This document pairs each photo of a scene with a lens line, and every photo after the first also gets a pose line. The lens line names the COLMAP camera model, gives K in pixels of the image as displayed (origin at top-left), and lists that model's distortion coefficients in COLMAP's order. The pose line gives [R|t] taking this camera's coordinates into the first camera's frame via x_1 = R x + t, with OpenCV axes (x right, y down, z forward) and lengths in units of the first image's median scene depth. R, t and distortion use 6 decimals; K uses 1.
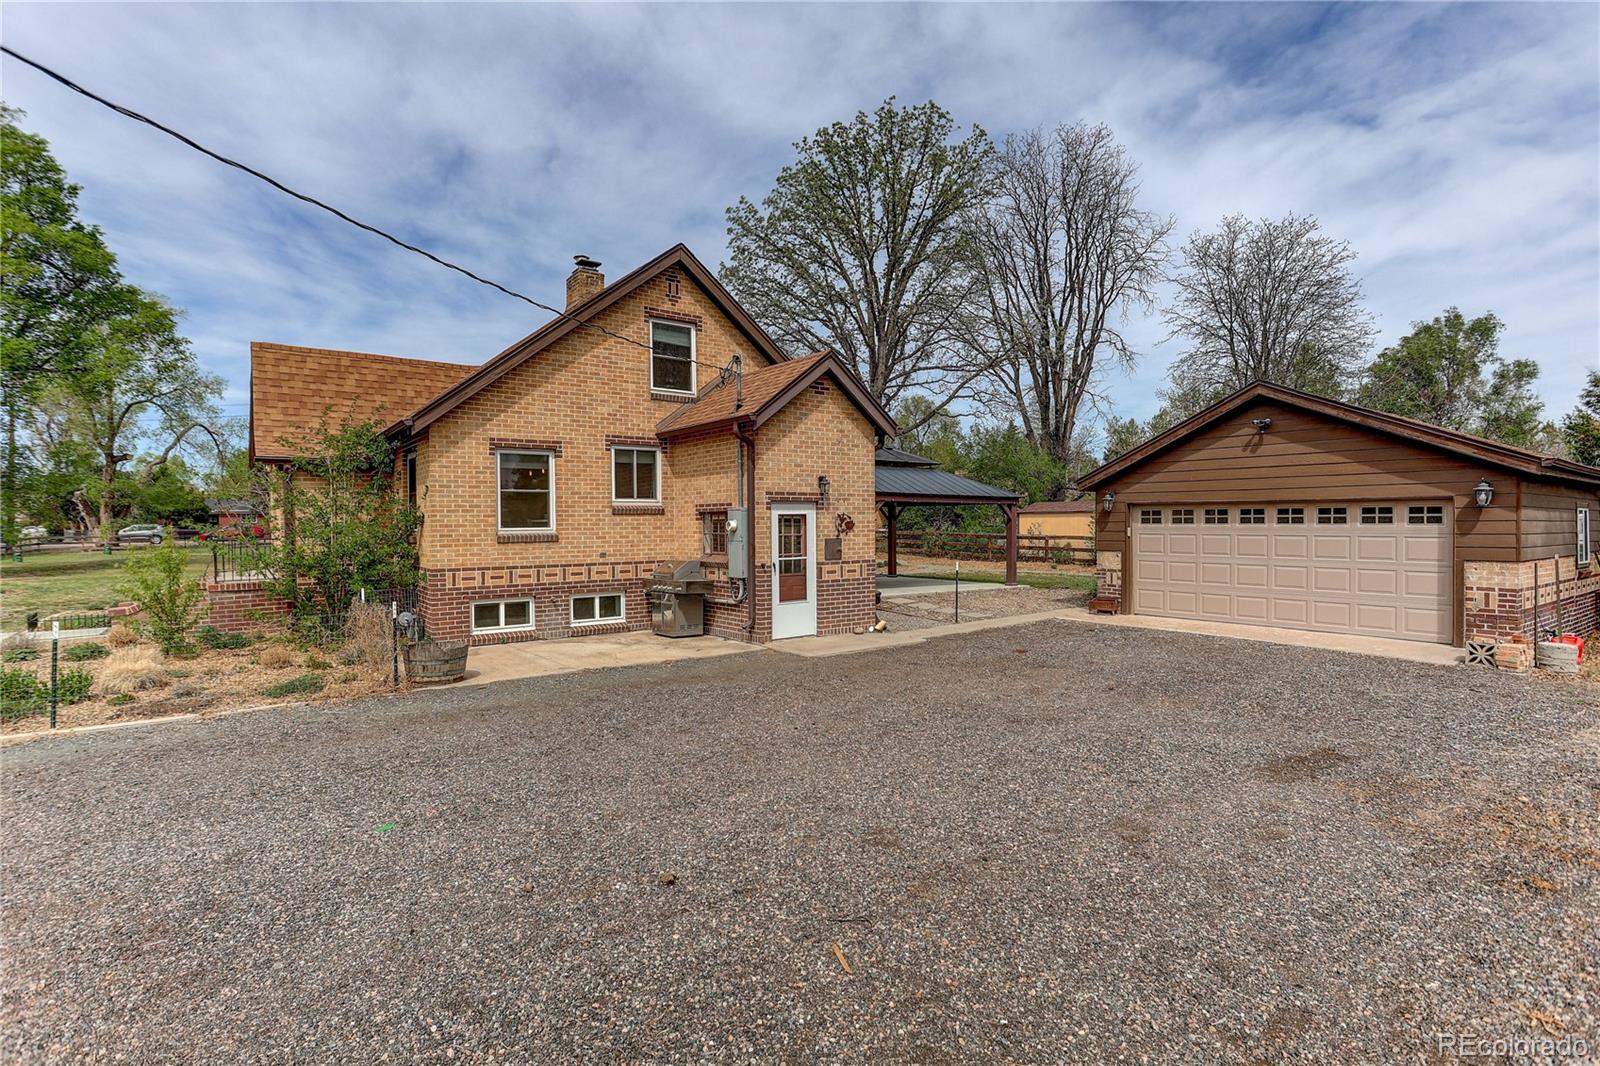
lens RADIAL K [[771.6, 0, 810.5], [0, 771.6, 514.6], [0, 0, 1]] dist [-0.043659, 0.000880]
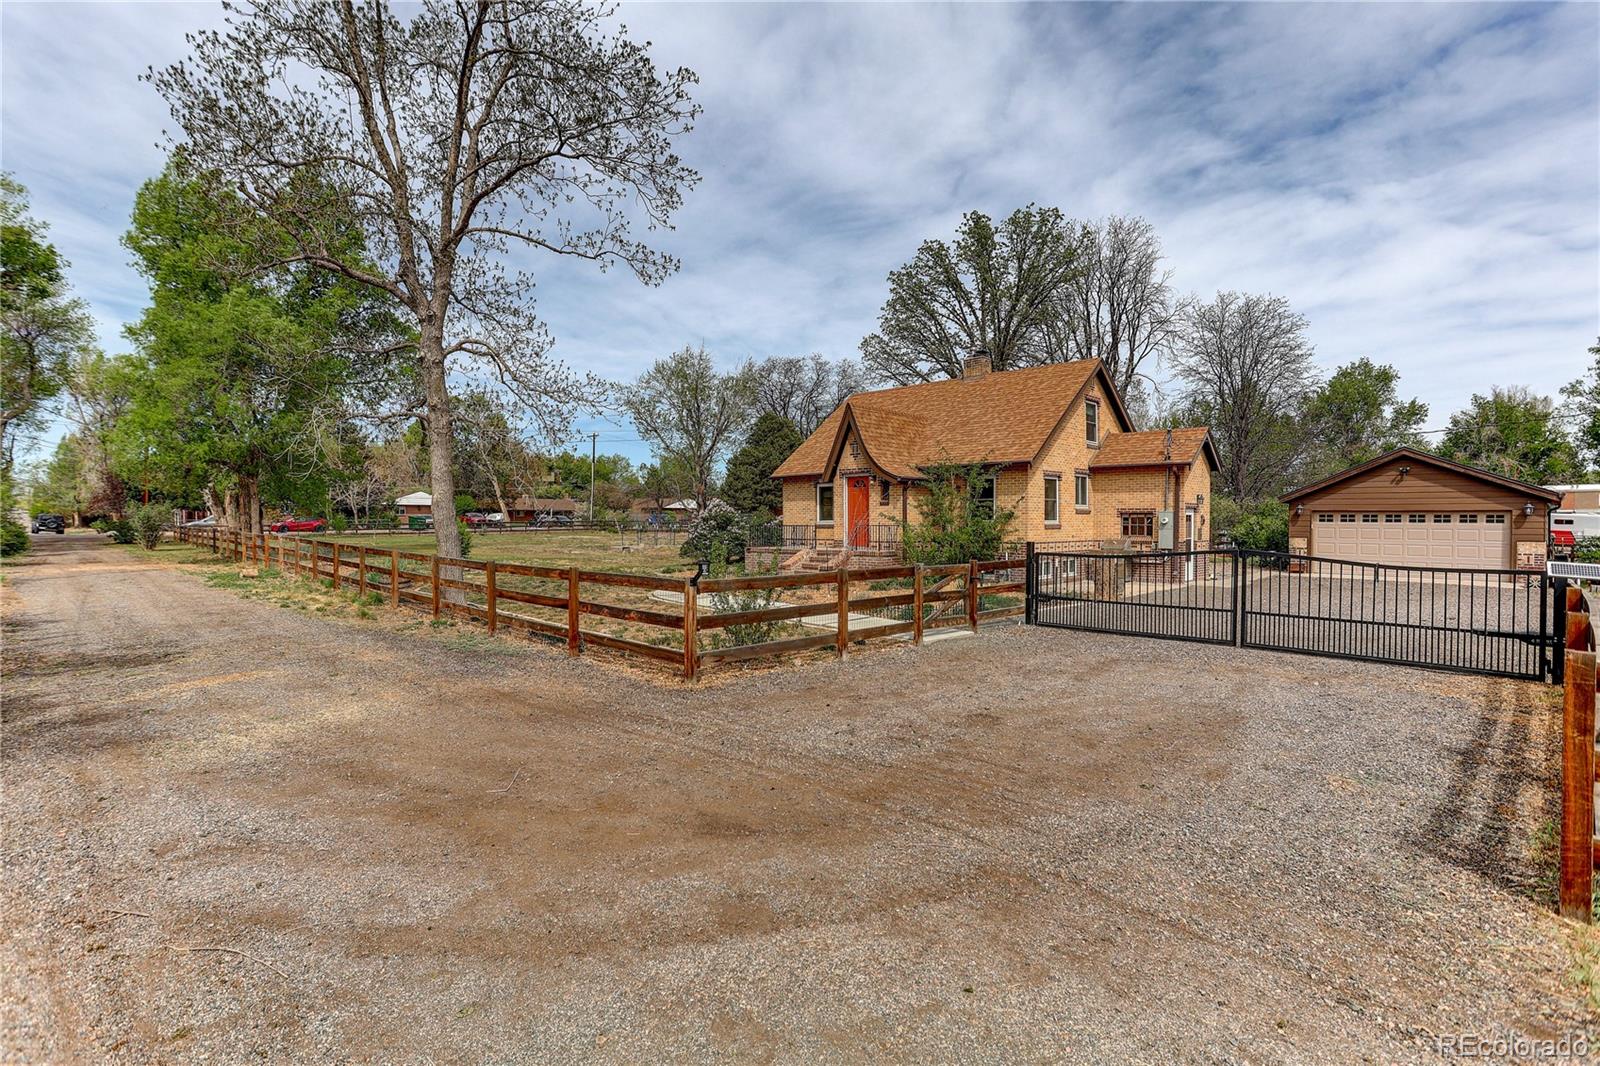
lens RADIAL K [[771.6, 0, 810.5], [0, 771.6, 514.6], [0, 0, 1]] dist [-0.043659, 0.000880]
pose [[0.994251, 0.011698, 0.106431, -0.984612], [-0.012056, 0.999924, 0.002718, 0.004650], [-0.106391, -0.003986, 0.994316, -0.641999]]
